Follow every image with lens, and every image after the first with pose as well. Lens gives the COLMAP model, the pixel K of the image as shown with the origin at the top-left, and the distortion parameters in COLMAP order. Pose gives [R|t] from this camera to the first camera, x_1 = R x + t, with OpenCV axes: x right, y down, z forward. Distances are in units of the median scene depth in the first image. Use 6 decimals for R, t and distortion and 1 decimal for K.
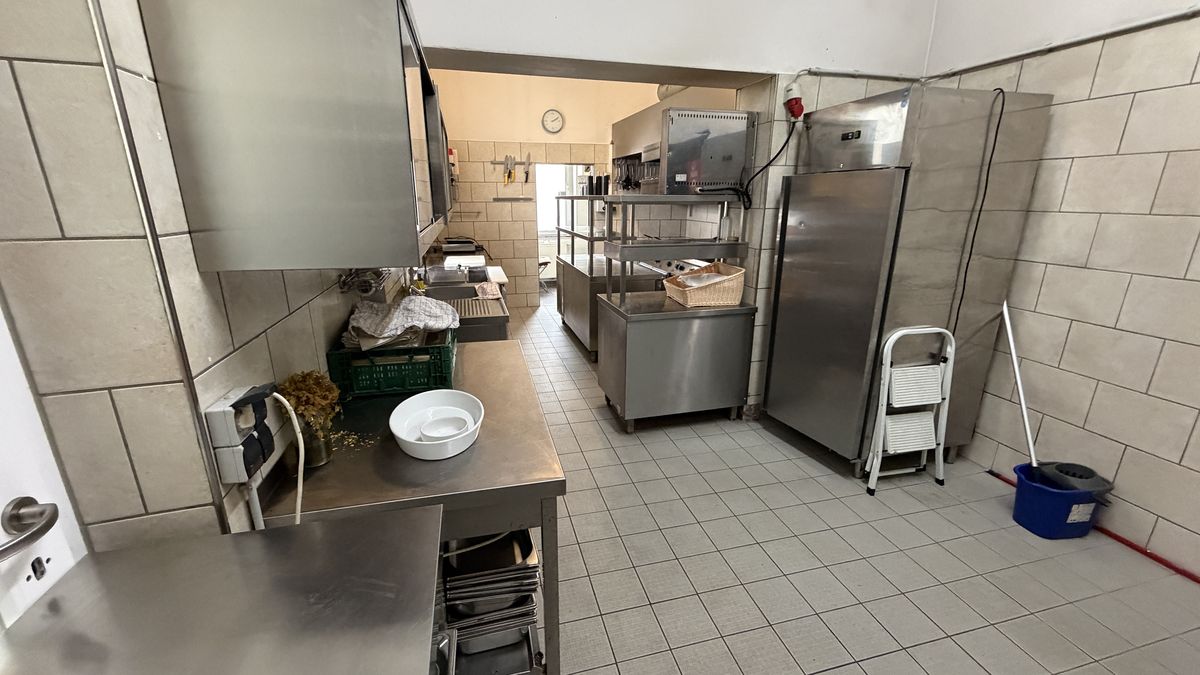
lens RADIAL K [[477.8, 0, 594.6], [0, 477.8, 336.6], [0, 0, 1]] dist [-0.001041, 0.000081]
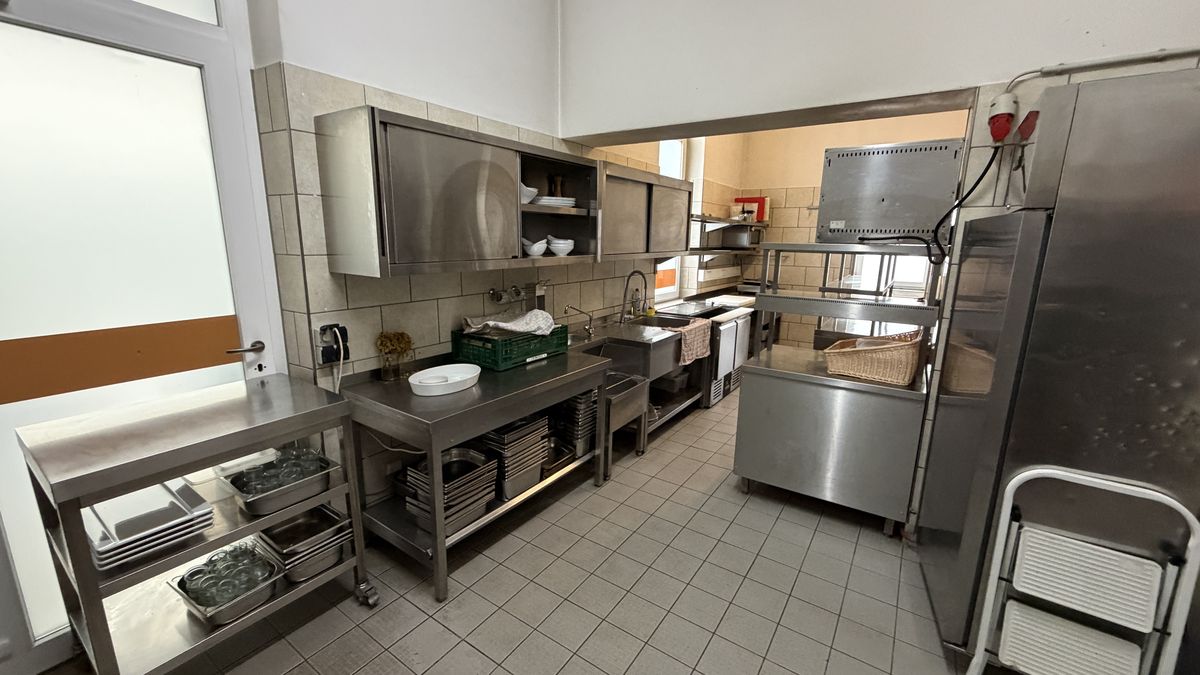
lens RADIAL K [[477.8, 0, 594.6], [0, 477.8, 336.6], [0, 0, 1]] dist [-0.001041, 0.000081]
pose [[0.657165, 0.161869, -0.736161, 0.613998], [-0.223557, 0.974580, 0.014726, -0.050684], [0.719831, 0.154896, 0.676646, 0.132890]]
